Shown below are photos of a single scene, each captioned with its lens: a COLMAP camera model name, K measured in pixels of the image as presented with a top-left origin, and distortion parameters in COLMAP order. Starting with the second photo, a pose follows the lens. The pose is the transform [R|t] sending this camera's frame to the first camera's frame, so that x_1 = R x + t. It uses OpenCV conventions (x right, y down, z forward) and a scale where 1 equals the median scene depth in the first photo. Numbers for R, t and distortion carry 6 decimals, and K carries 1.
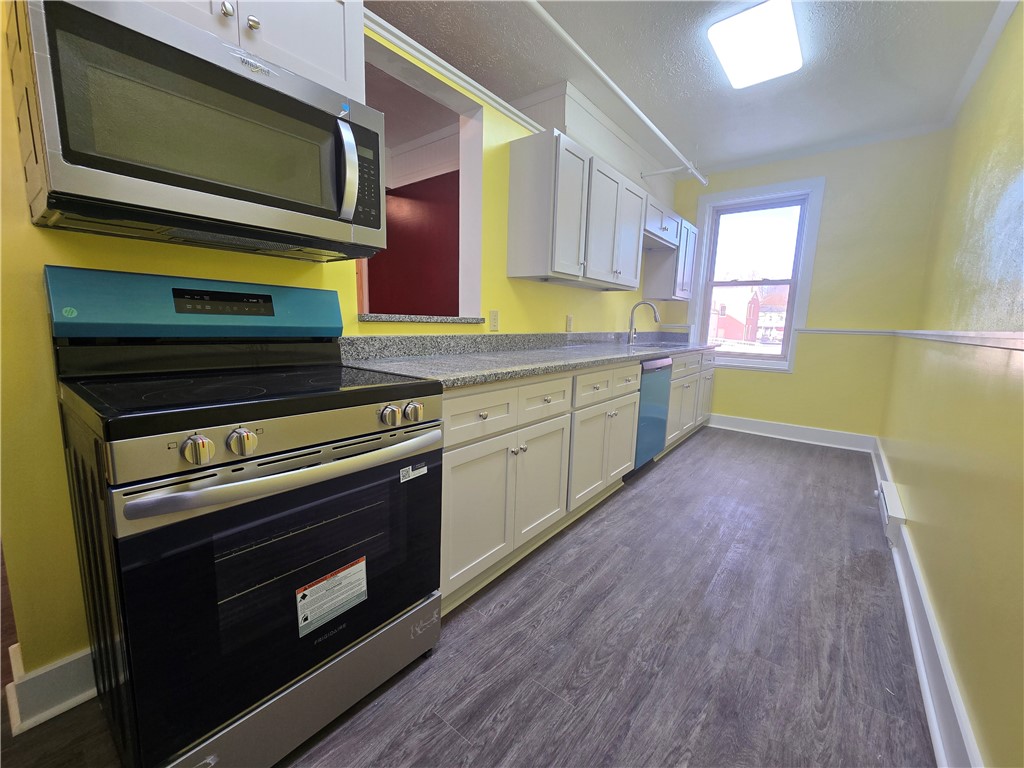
lens RADIAL K [[418.2, 0, 510.0], [0, 418.2, 385.6], [0, 0, 1]] dist [-0.002748, -0.000571]
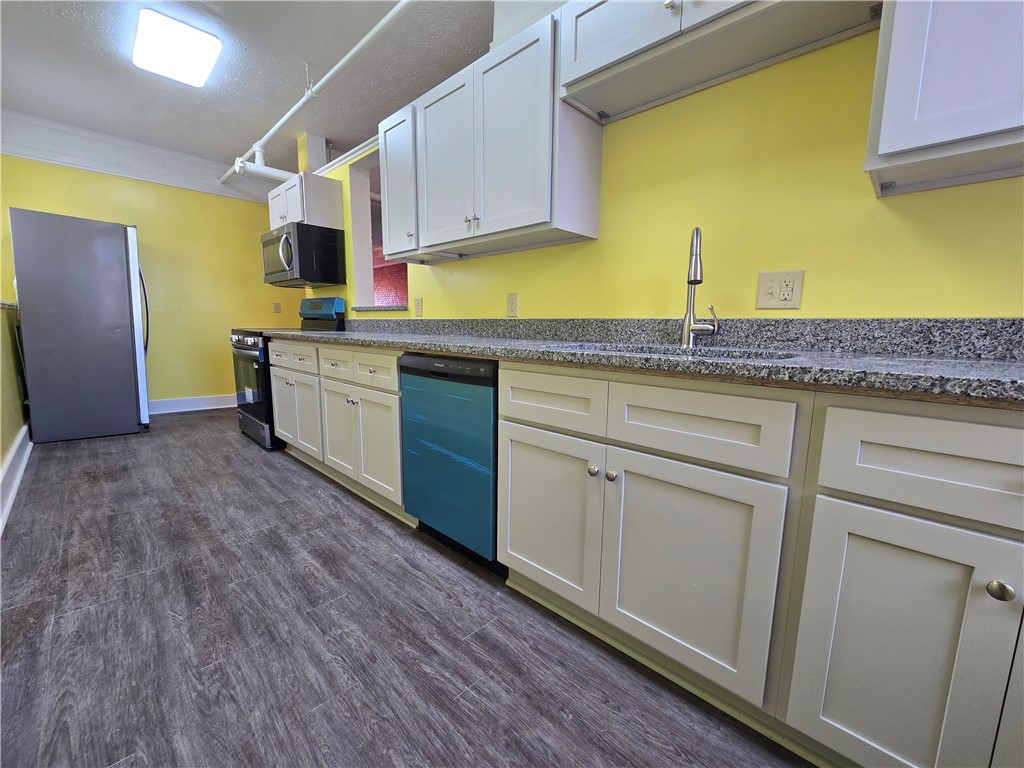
lens RADIAL K [[418.2, 0, 510.0], [0, 418.2, 385.6], [0, 0, 1]] dist [-0.002748, -0.000571]
pose [[-0.100737, 0.116447, -0.988075, 1.215727], [-0.169353, 0.976627, 0.132364, -0.156773], [0.980394, 0.180667, -0.078662, 1.539927]]
